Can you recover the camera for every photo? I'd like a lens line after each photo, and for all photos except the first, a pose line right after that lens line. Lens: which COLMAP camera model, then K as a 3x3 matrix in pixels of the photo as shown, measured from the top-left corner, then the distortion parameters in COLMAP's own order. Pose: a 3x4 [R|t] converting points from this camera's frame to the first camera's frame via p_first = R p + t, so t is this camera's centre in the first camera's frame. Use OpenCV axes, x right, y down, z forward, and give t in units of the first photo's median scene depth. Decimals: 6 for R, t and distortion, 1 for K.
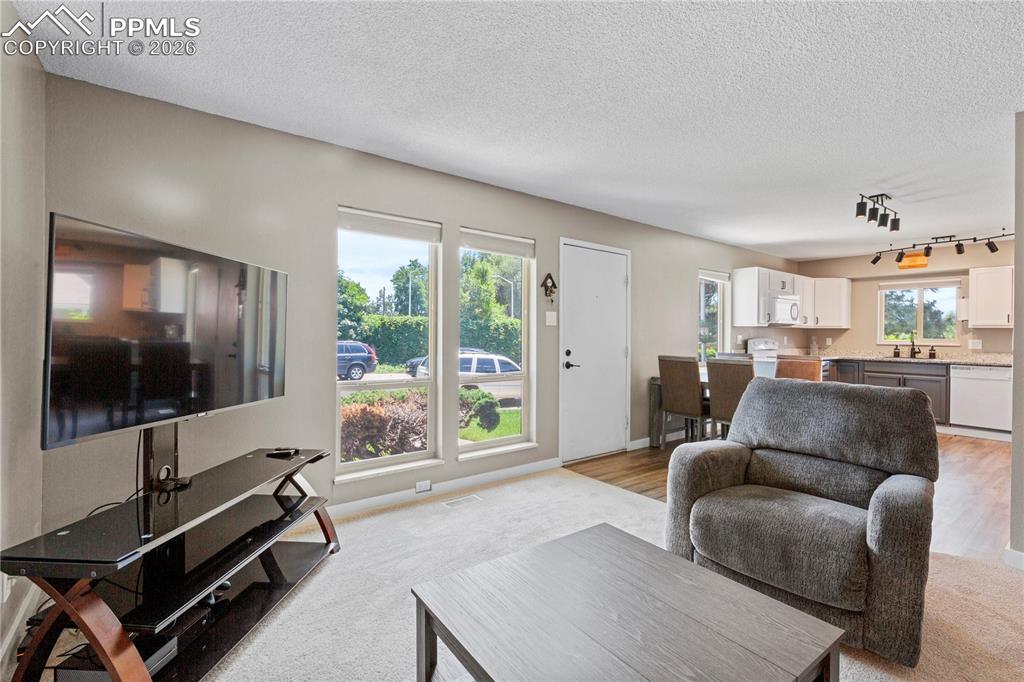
lens RADIAL K [[460.8, 0, 508.8], [0, 460.8, 337.2], [0, 0, 1]] dist [-0.002304, -0.000772]
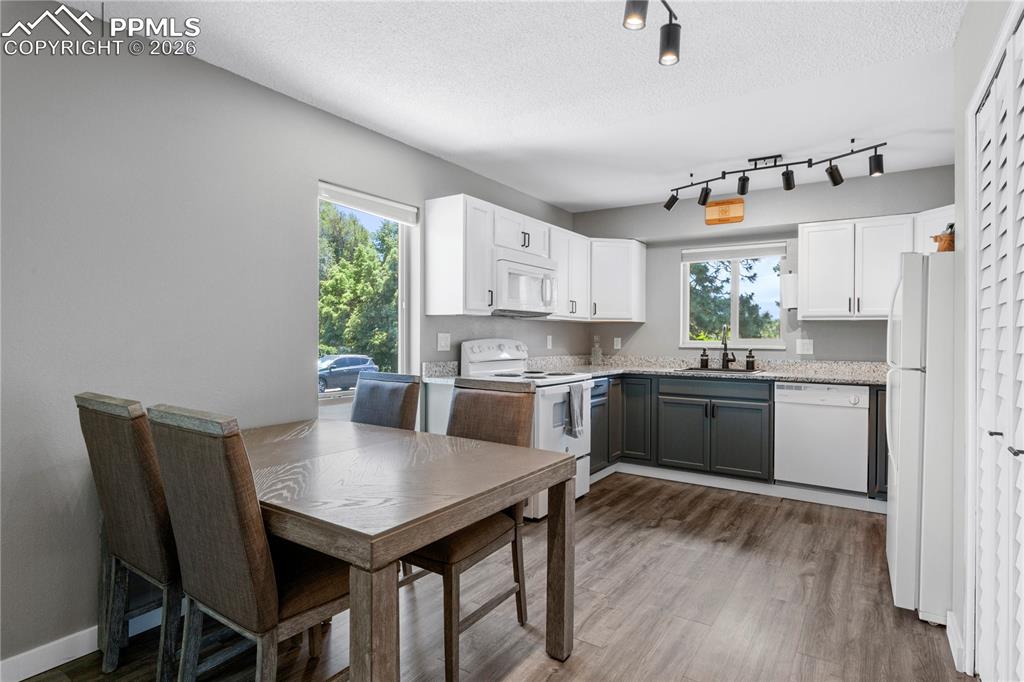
lens RADIAL K [[538.6, 0, 515.4], [0, 538.6, 338.8], [0, 0, 1]] dist [-0.006708, 0.000111]
pose [[0.945194, -0.005009, 0.326472, 0.382290], [0.004546, 0.999987, 0.002180, 0.000718], [-0.326478, -0.000577, 0.945205, 0.414579]]
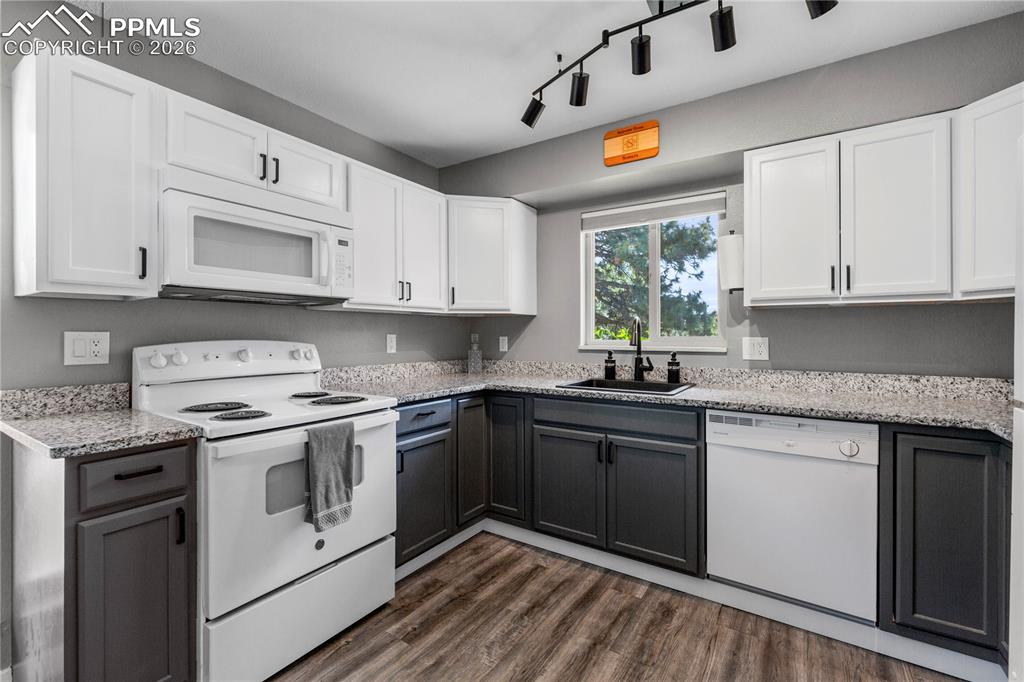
lens RADIAL K [[439.7, 0, 514.3], [0, 439.7, 334.7], [0, 0, 1]] dist [-0.000423, 0.000053]
pose [[0.945219, -0.010929, 0.326254, 0.657122], [0.012603, 0.999916, -0.003020, 0.001257], [-0.326193, 0.006966, 0.945277, 0.672196]]
